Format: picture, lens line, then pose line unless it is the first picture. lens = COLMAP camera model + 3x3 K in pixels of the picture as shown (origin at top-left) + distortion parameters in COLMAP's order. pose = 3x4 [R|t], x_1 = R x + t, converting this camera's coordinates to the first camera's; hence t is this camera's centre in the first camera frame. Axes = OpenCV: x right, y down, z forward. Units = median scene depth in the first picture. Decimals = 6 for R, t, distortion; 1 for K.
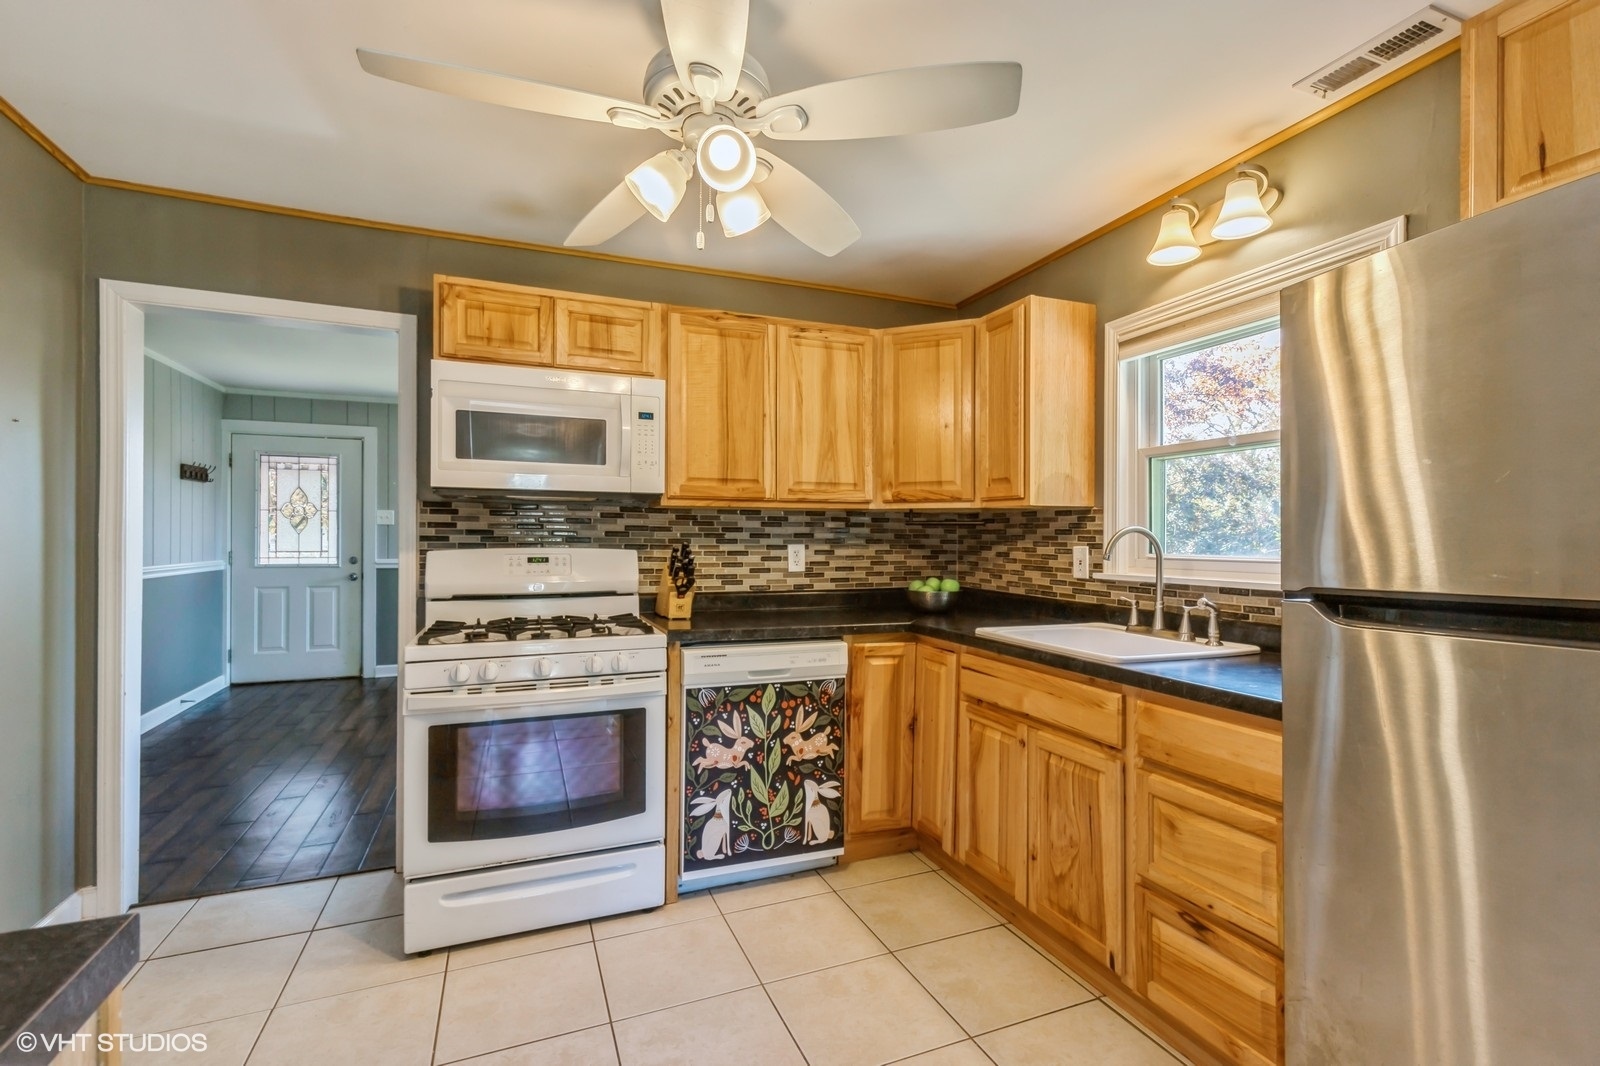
lens RADIAL K [[725.0, 0, 806.8], [0, 725.0, 537.8], [0, 0, 1]] dist [0.003357, -0.000604]
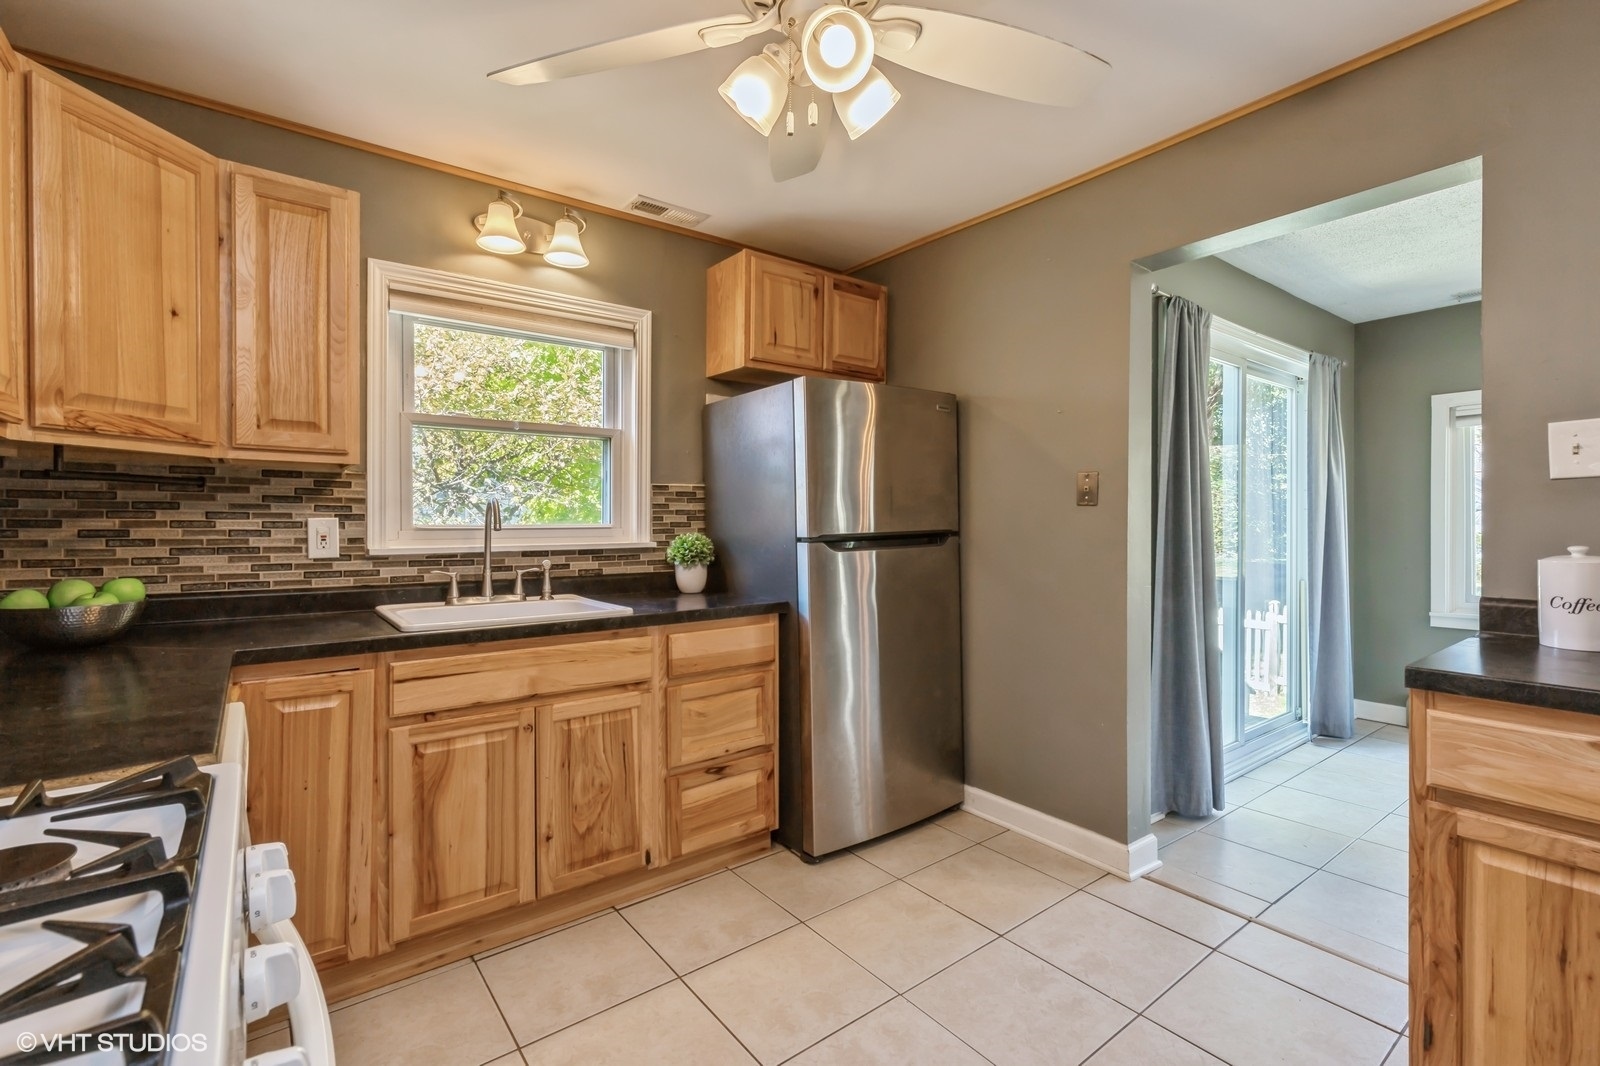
lens RADIAL K [[725.0, 0, 802.8], [0, 725.0, 522.9], [0, 0, 1]] dist [0.003357, -0.000604]
pose [[-0.259375, -0.009820, 0.965727, -0.229685], [-0.002547, 0.999952, 0.009484, 0.003607], [-0.965773, 0.000000, -0.259388, 0.301445]]
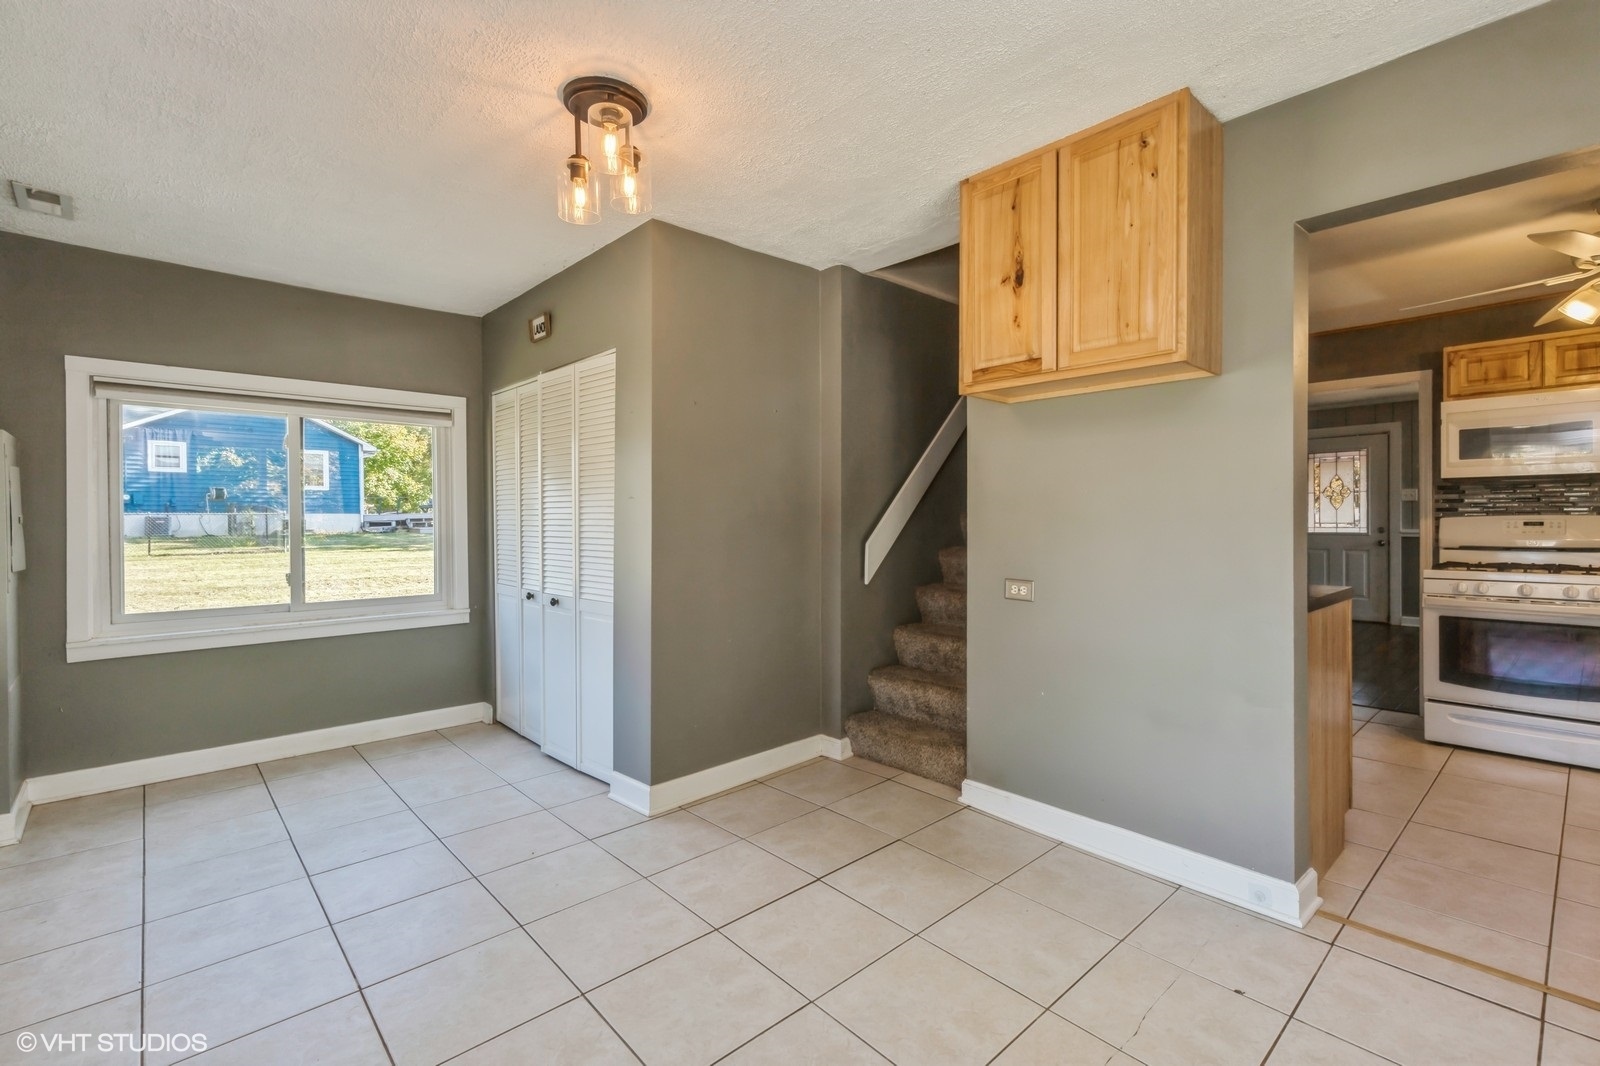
lens RADIAL K [[725.0, 0, 806.4], [0, 725.0, 524.6], [0, 0, 1]] dist [0.003357, -0.000604]
pose [[0.346232, 0.000916, -0.938148, 0.606691], [0.009926, 0.999940, 0.004640, 0.015383], [0.938096, -0.010919, 0.346202, -1.059453]]
